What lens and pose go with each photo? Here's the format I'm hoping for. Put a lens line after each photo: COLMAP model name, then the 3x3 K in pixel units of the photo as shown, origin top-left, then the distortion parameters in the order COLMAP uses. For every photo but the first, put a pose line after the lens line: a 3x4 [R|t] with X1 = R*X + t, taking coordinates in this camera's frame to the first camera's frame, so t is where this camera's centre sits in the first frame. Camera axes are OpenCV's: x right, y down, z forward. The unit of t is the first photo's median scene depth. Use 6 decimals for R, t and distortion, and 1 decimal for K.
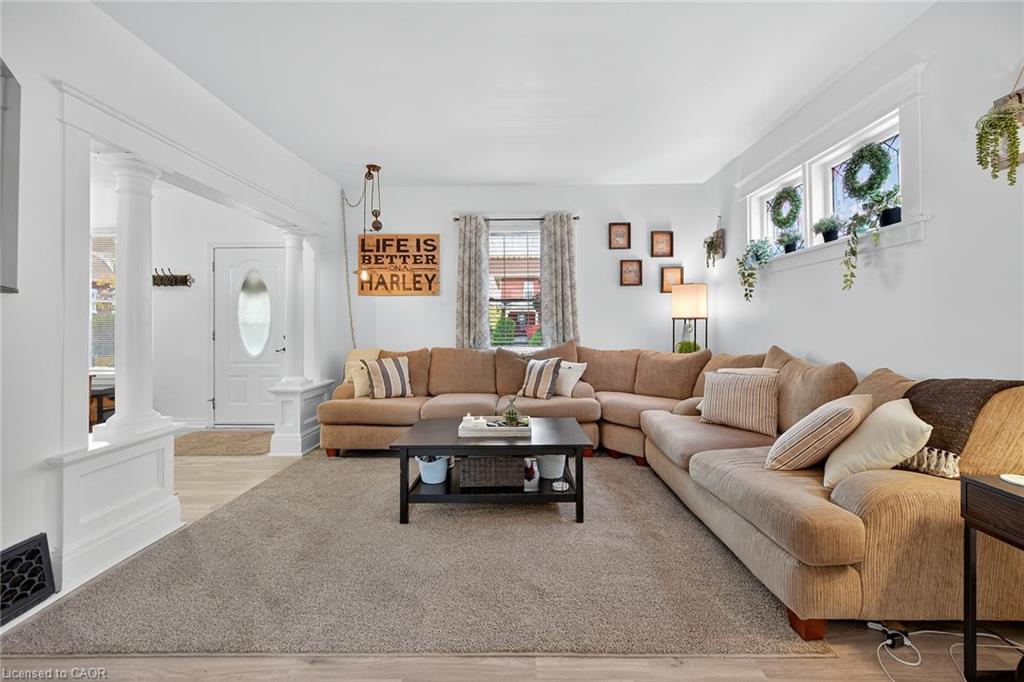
lens RADIAL K [[404.3, 0, 515.7], [0, 404.3, 328.2], [0, 0, 1]] dist [-0.000995, -0.000229]
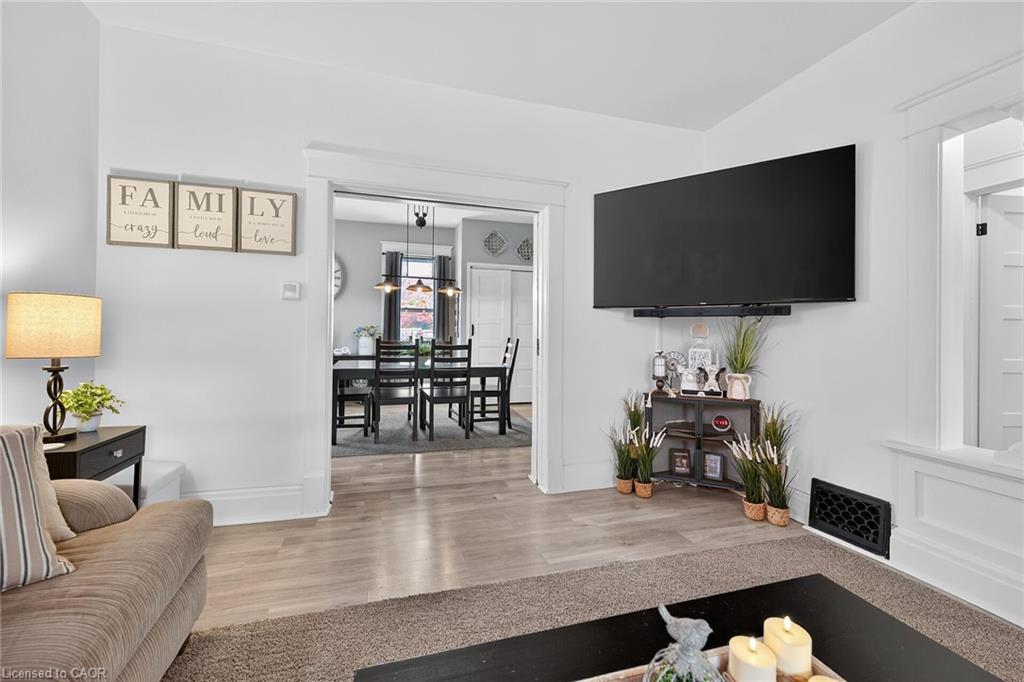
lens RADIAL K [[414.4, 0, 507.7], [0, 414.4, 329.0], [0, 0, 1]] dist [0.001483, 0.000148]
pose [[-0.956370, -0.006799, -0.292079, 0.101433], [-0.007083, 0.999975, -0.000084, 0.005497], [0.292072, 0.001989, -0.956394, 0.795351]]
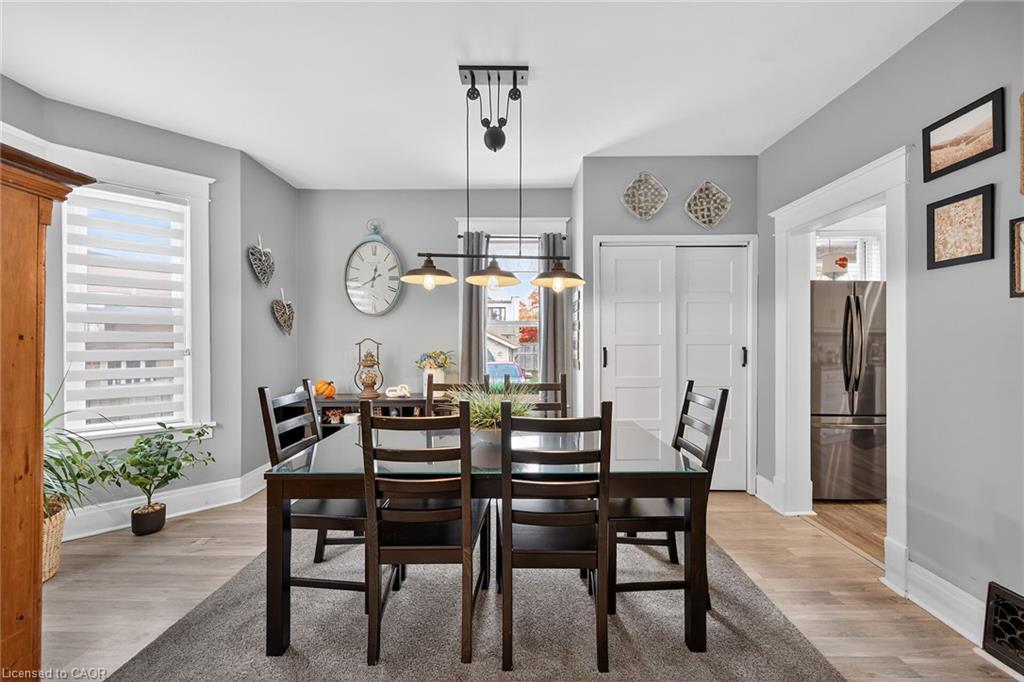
lens RADIAL K [[401.1, 0, 512.7], [0, 401.1, 343.8], [0, 0, 1]] dist [-0.000094, -0.000039]
pose [[-0.999956, 0.007634, -0.005427, -0.025629], [0.007587, 0.999934, 0.008621, -0.024963], [0.005492, 0.008579, -0.999948, 0.129089]]
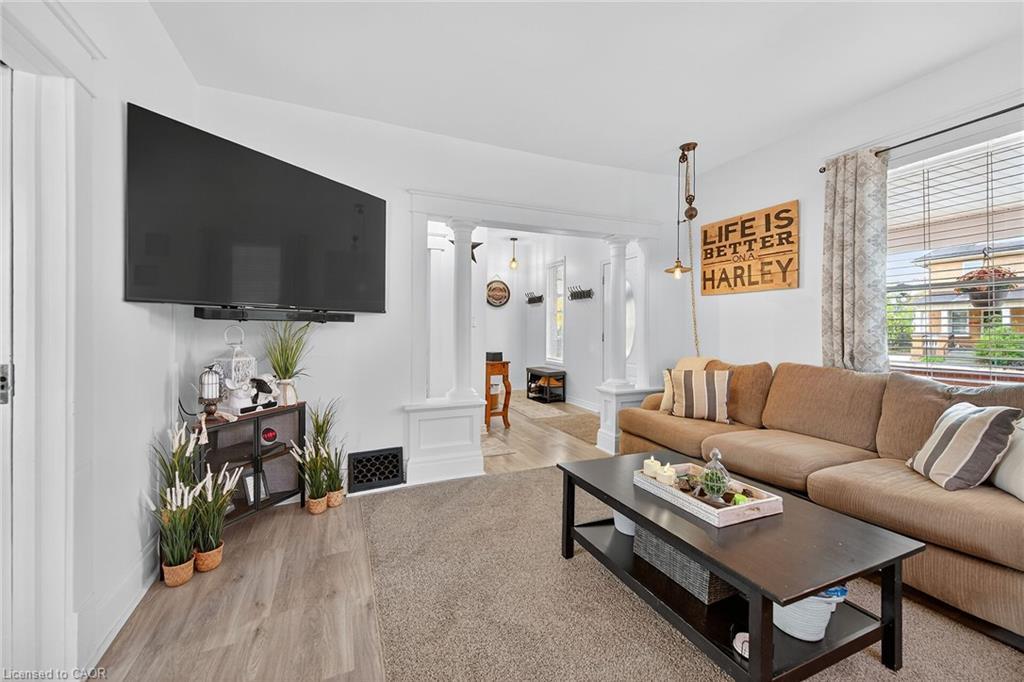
lens RADIAL K [[399.8, 0, 512.9], [0, 399.8, 332.6], [0, 0, 1]] dist [0.001091, -0.000089]
pose [[0.408806, 0.013334, -0.912524, 0.274681], [-0.008239, 0.999906, 0.010920, -0.008896], [0.912584, 0.003054, 0.408878, 0.314297]]
